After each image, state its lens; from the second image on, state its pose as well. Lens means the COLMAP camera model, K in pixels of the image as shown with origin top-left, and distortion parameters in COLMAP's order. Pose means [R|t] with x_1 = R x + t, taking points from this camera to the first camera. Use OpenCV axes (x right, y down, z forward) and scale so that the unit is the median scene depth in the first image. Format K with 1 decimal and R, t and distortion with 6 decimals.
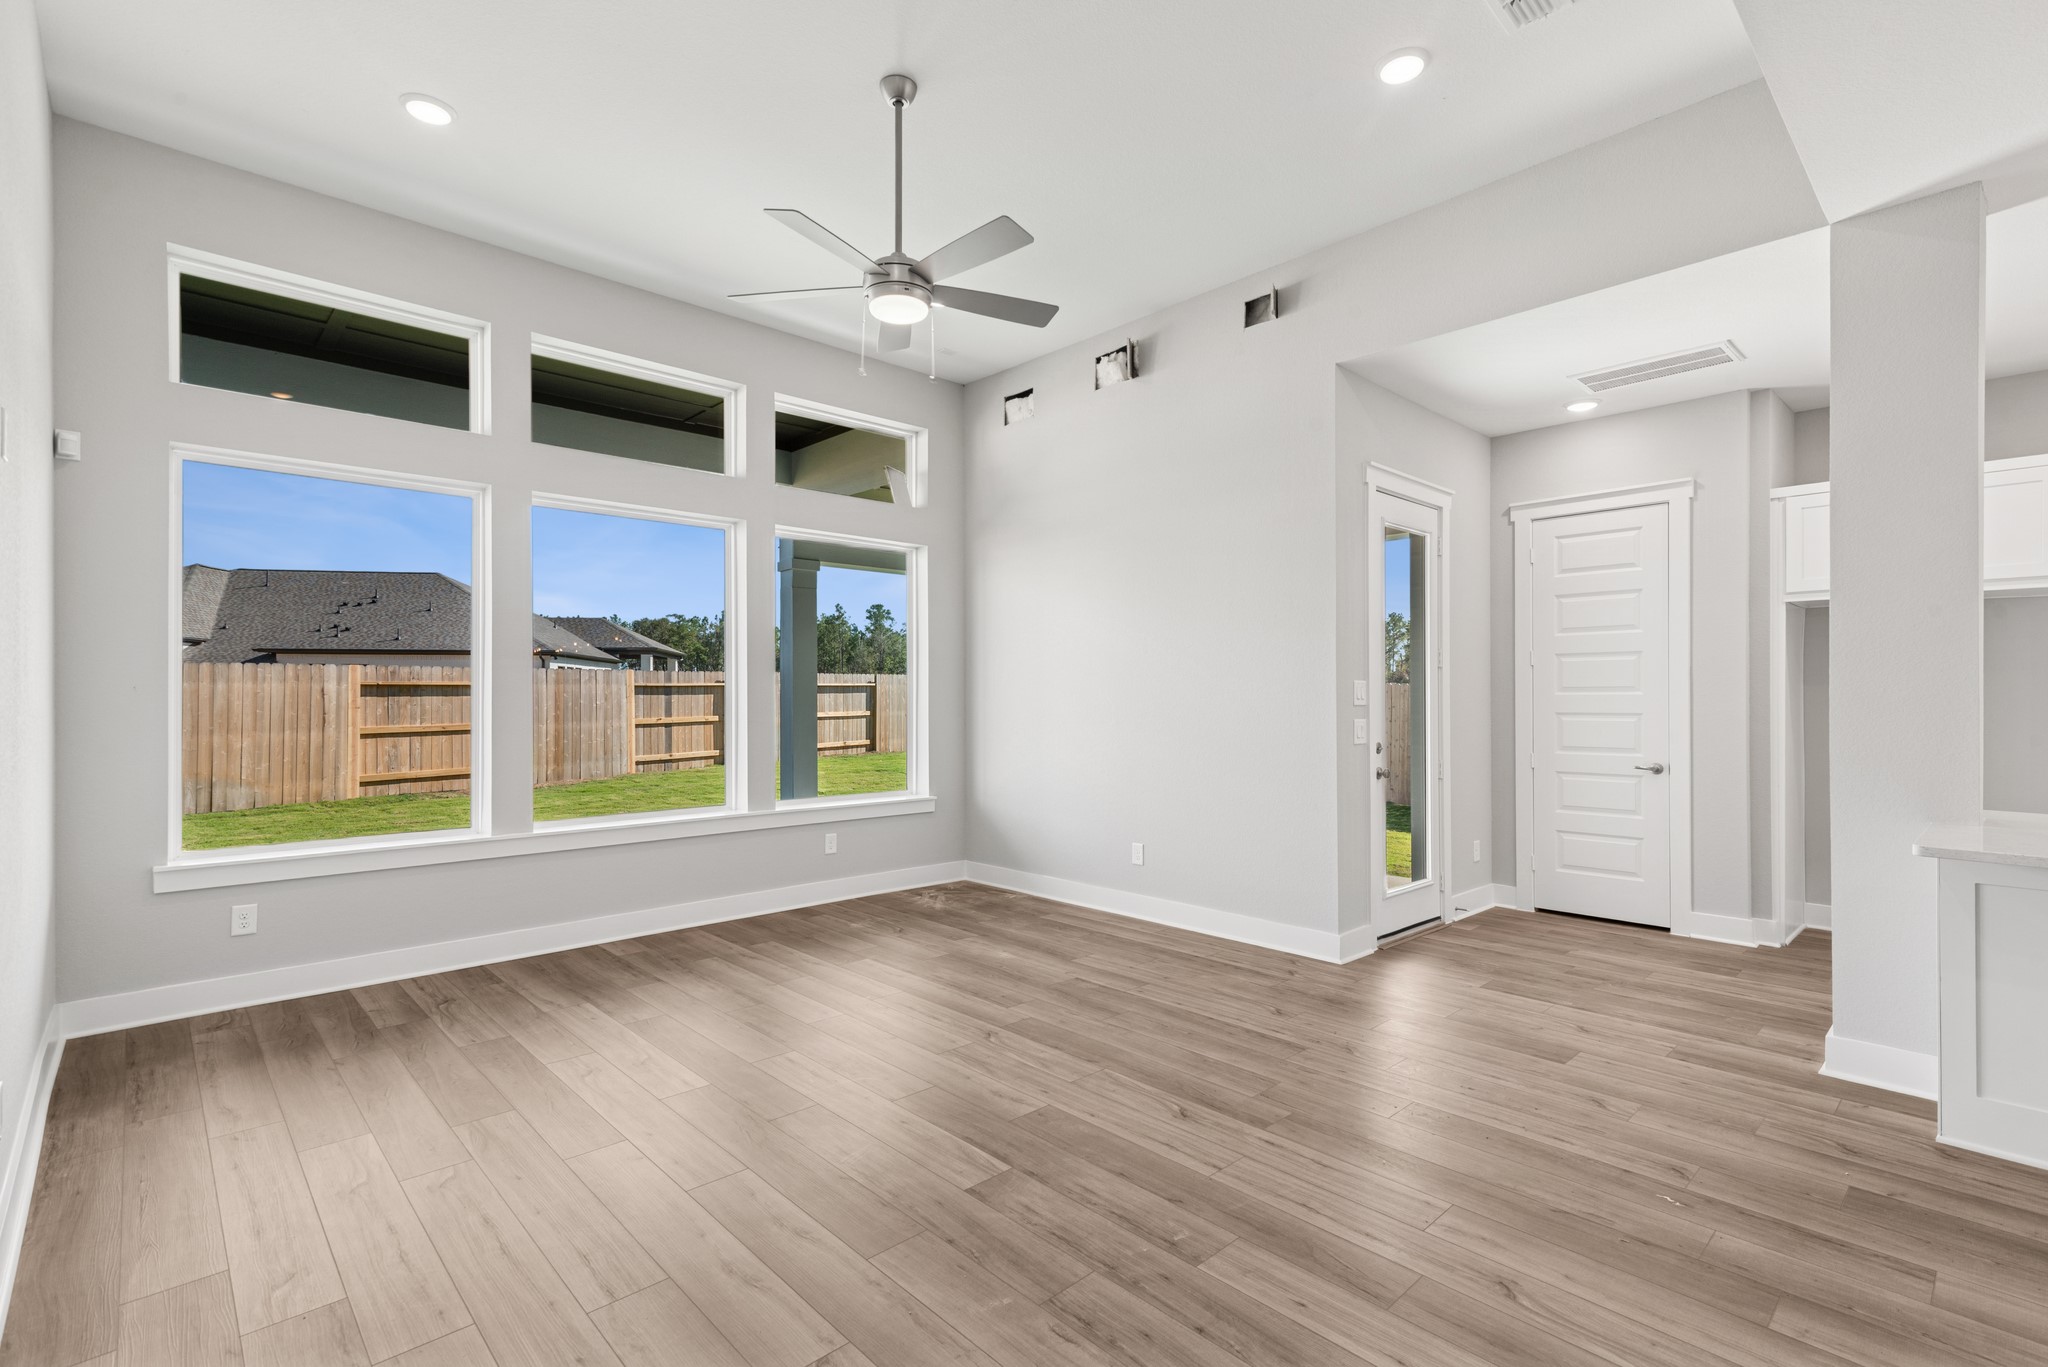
lens RADIAL K [[923.5, 0, 1022.0], [0, 923.5, 691.1], [0, 0, 1]] dist [0.005225, 0.000637]
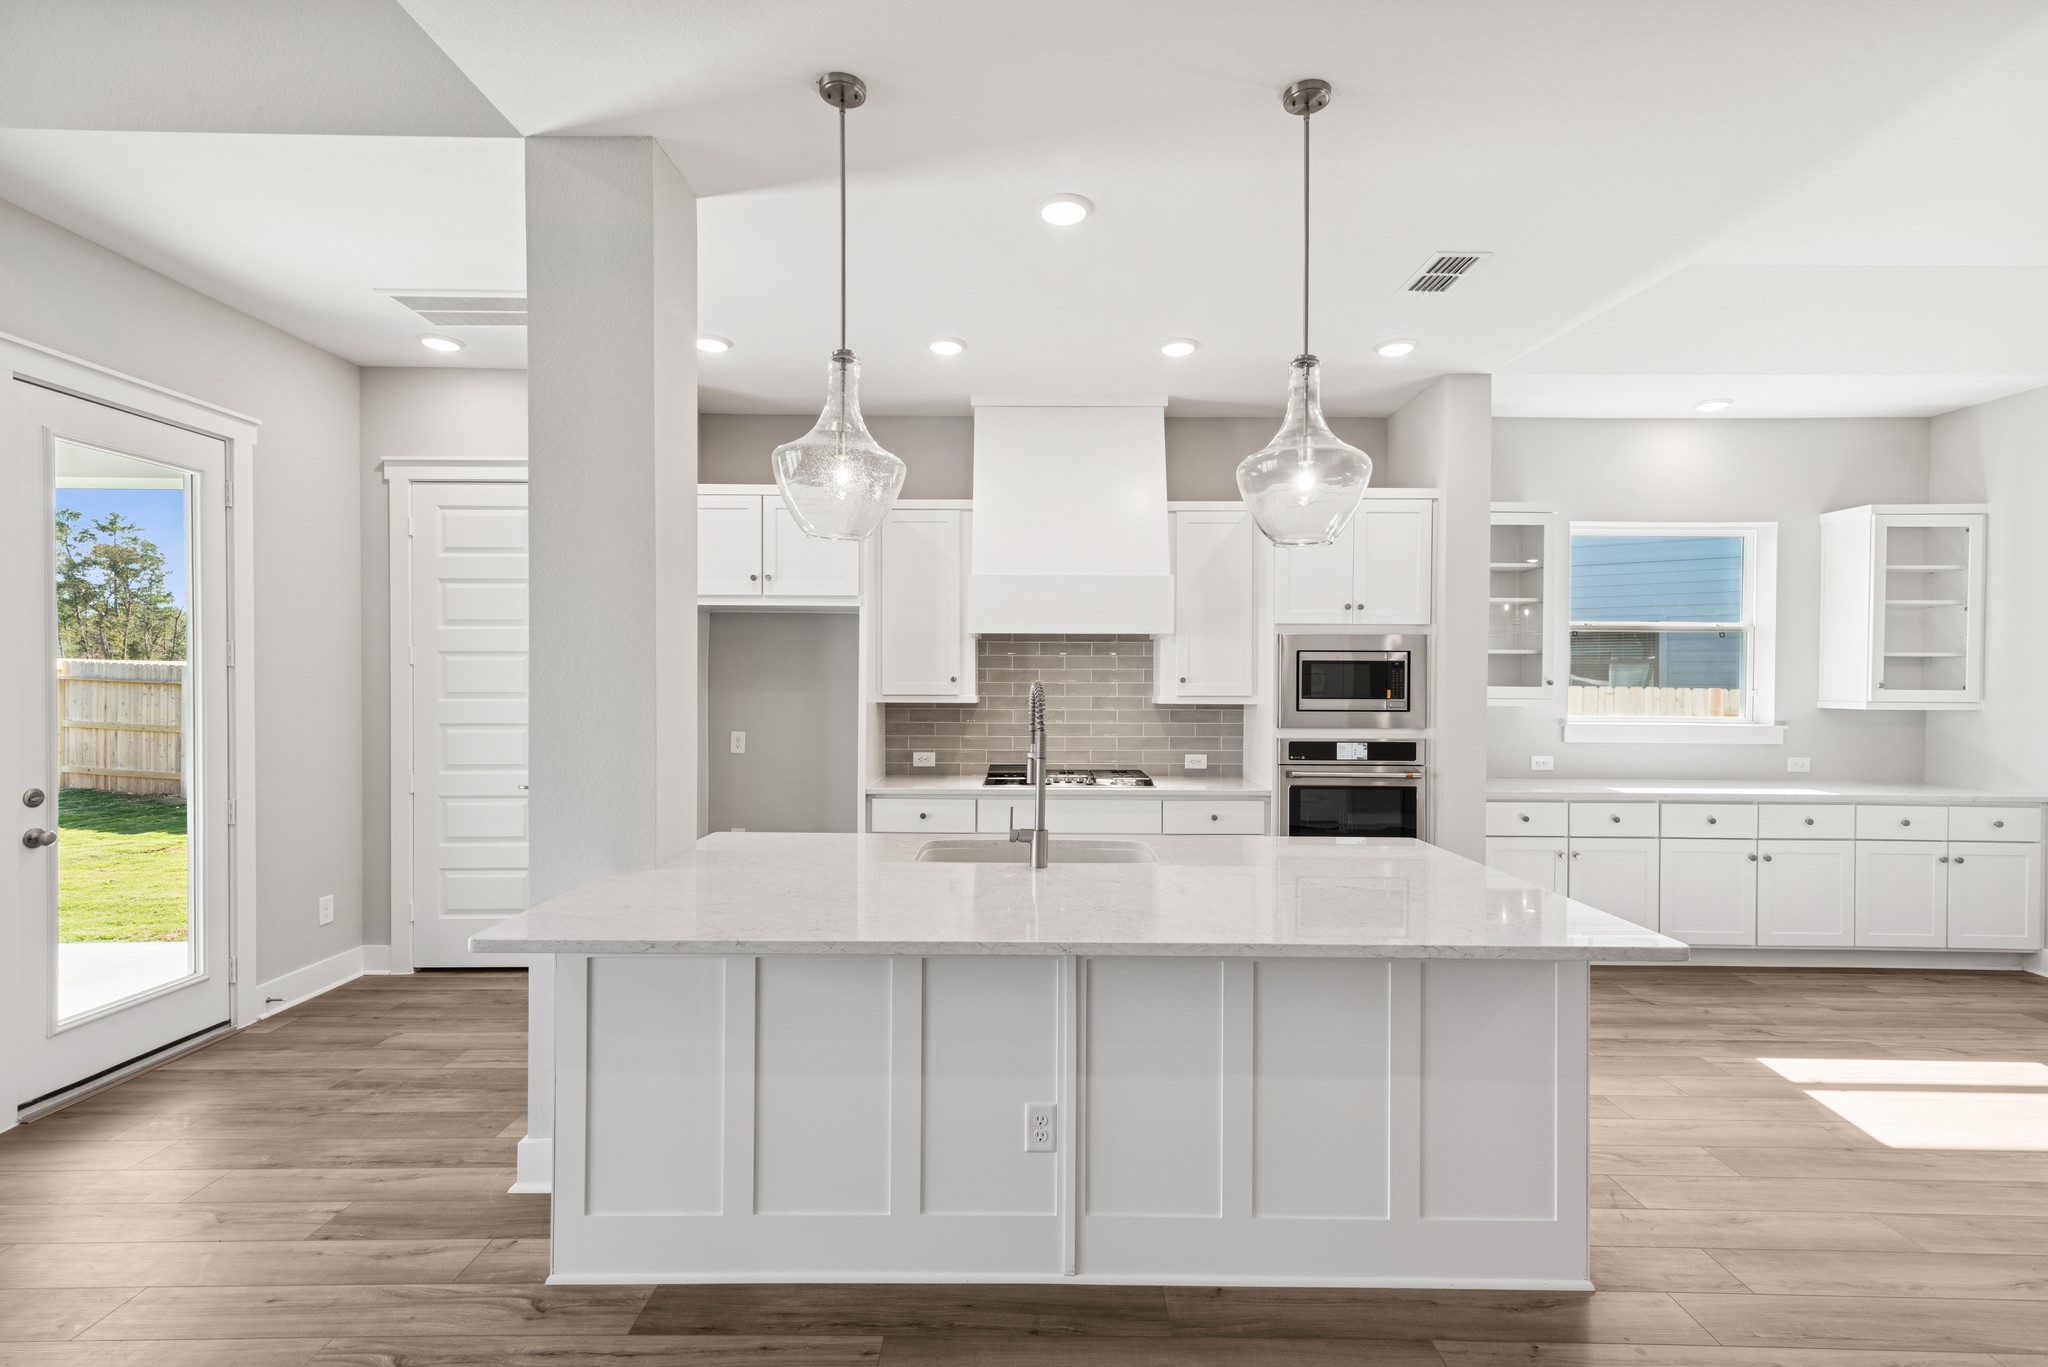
lens RADIAL K [[923.5, 0, 1016.7], [0, 923.5, 687.9], [0, 0, 1]] dist [0.005225, 0.000637]
pose [[0.682521, -0.006004, 0.730841, 0.359334], [-0.006602, 0.999875, 0.014379, -0.025054], [-0.730836, -0.014639, 0.682396, 0.084542]]
